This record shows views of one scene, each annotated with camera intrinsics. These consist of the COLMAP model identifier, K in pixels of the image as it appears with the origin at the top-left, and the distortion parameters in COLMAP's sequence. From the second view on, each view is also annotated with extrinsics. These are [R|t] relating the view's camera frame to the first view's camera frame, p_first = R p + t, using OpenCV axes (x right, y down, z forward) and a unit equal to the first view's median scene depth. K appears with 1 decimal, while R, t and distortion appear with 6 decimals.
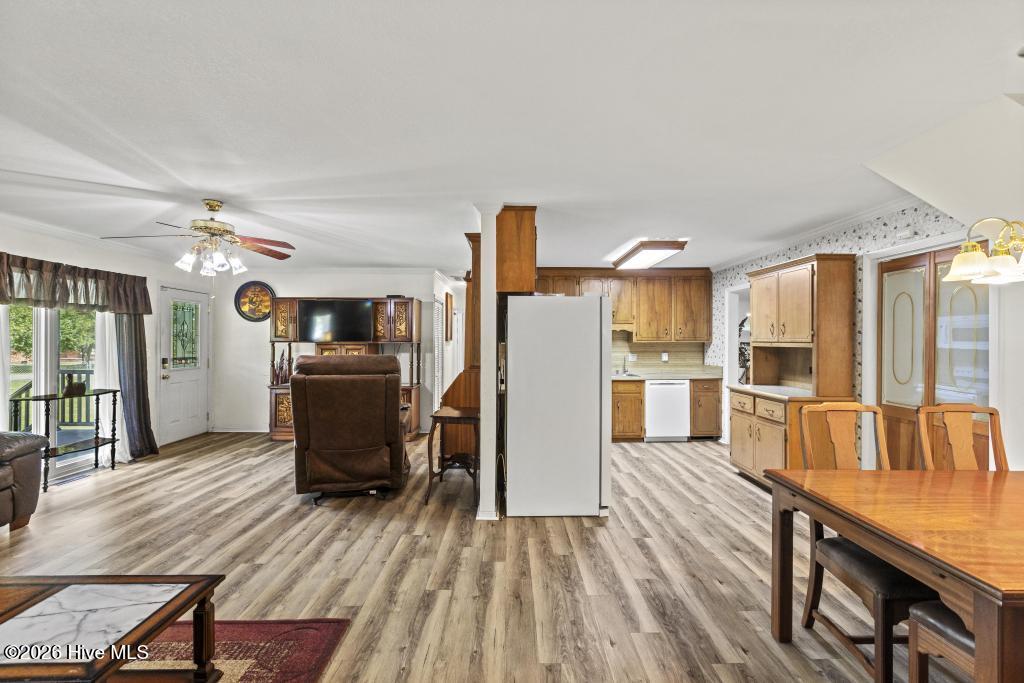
lens RADIAL K [[456.3, 0, 512.6], [0, 456.3, 338.9], [0, 0, 1]] dist [0.001102, -0.000108]
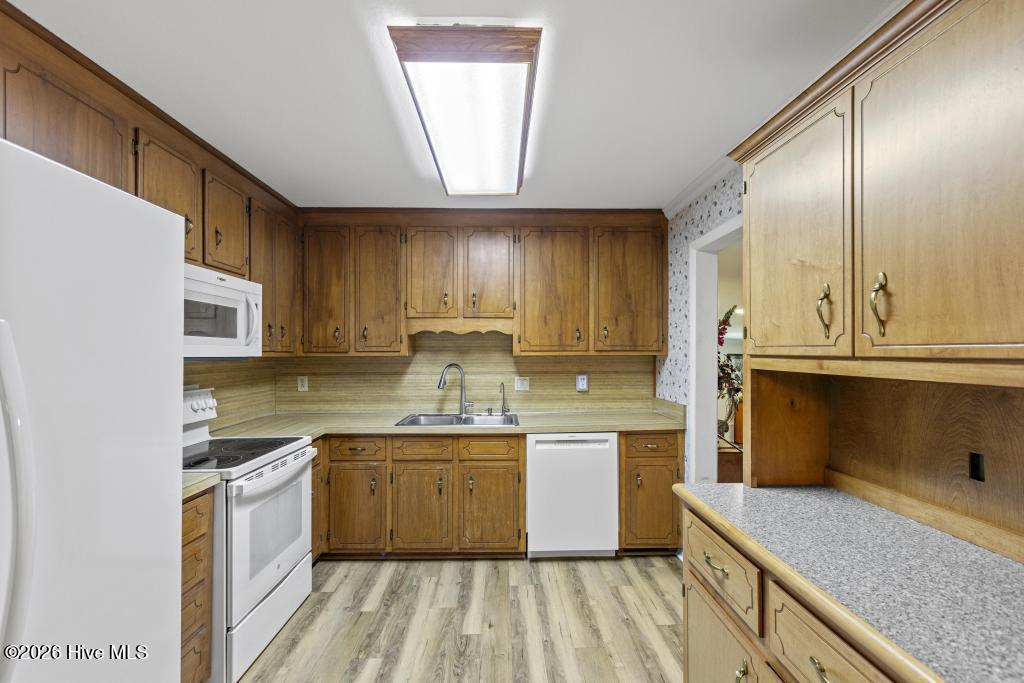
lens RADIAL K [[456.3, 0, 507.5], [0, 456.3, 346.7], [0, 0, 1]] dist [0.001102, -0.000108]
pose [[0.999971, 0.000654, 0.007572, 0.256808], [-0.000596, 0.999970, -0.007699, 0.001887], [-0.007577, 0.007694, 0.999942, 0.495968]]
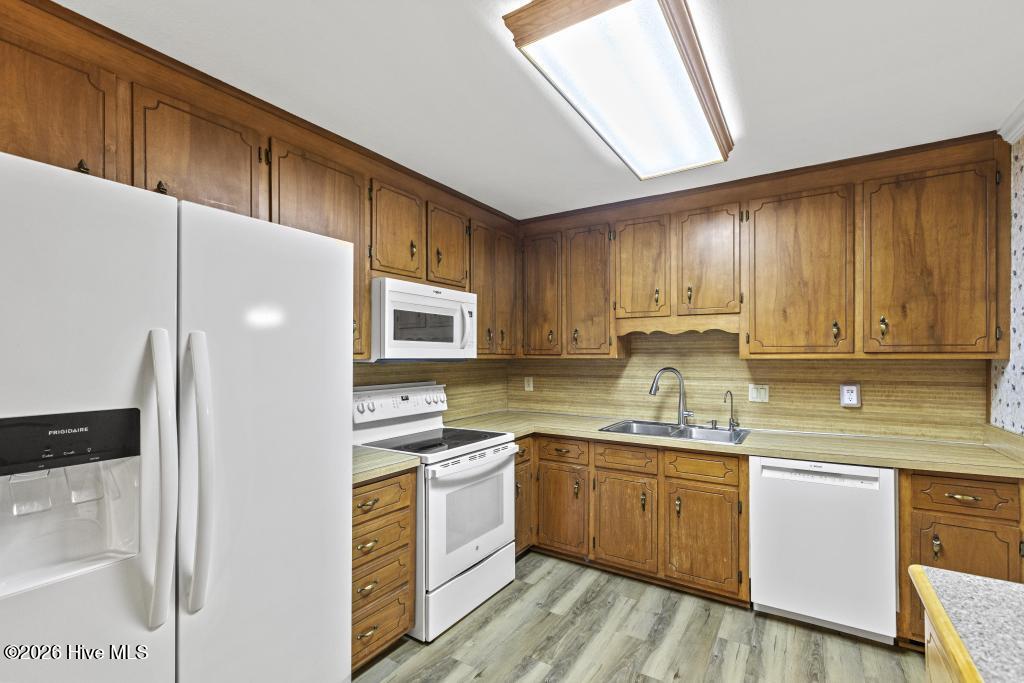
lens RADIAL K [[456.3, 0, 514.0], [0, 456.3, 352.4], [0, 0, 1]] dist [0.001102, -0.000108]
pose [[0.837364, -0.002658, -0.546639, 0.323350], [0.001788, 0.999996, -0.002124, 0.002666], [0.546642, 0.000801, 0.837366, 0.541799]]
